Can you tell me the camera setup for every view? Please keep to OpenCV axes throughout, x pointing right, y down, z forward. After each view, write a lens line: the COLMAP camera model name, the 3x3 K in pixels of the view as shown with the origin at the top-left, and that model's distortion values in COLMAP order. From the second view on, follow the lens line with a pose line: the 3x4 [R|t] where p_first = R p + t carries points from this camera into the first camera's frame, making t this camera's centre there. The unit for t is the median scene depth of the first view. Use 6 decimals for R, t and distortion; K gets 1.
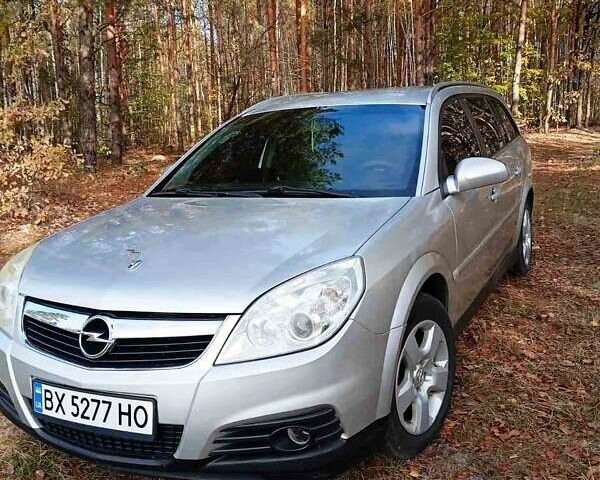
lens RADIAL K [[642.6, 0, 300.0], [0, 642.6, 240.0], [0, 0, 1]] dist [0.058967, -0.053535]
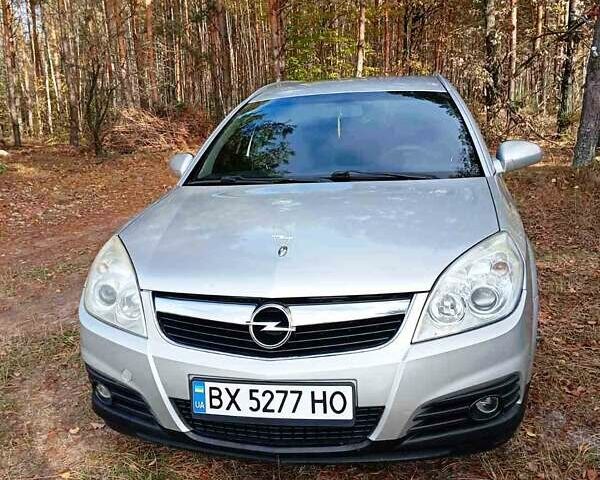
lens RADIAL K [[642.6, 0, 300.0], [0, 642.6, 240.0], [0, 0, 1]] dist [0.058967, -0.053535]
pose [[0.965842, -0.045590, 0.255091, -0.516846], [0.043531, 0.998958, 0.013714, 0.010660], [-0.255451, -0.002141, 0.966820, 0.066798]]
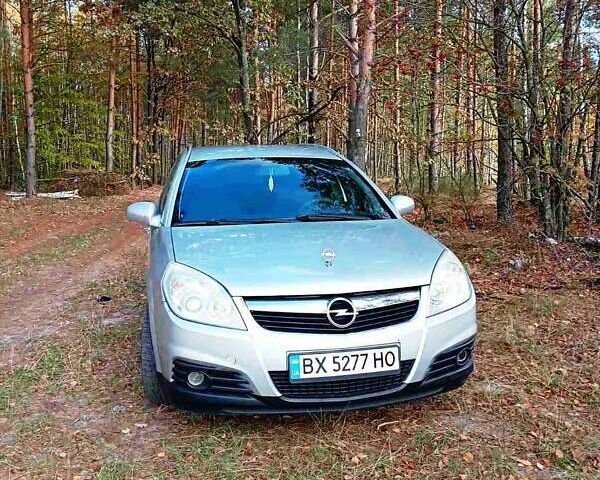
lens RADIAL K [[642.6, 0, 300.0], [0, 642.6, 240.0], [0, 0, 1]] dist [0.058967, -0.053535]
pose [[0.775392, -0.029552, 0.630788, -1.277102], [0.084293, 0.994809, -0.057010, 0.065088], [-0.625829, 0.097376, 0.773858, -0.043360]]
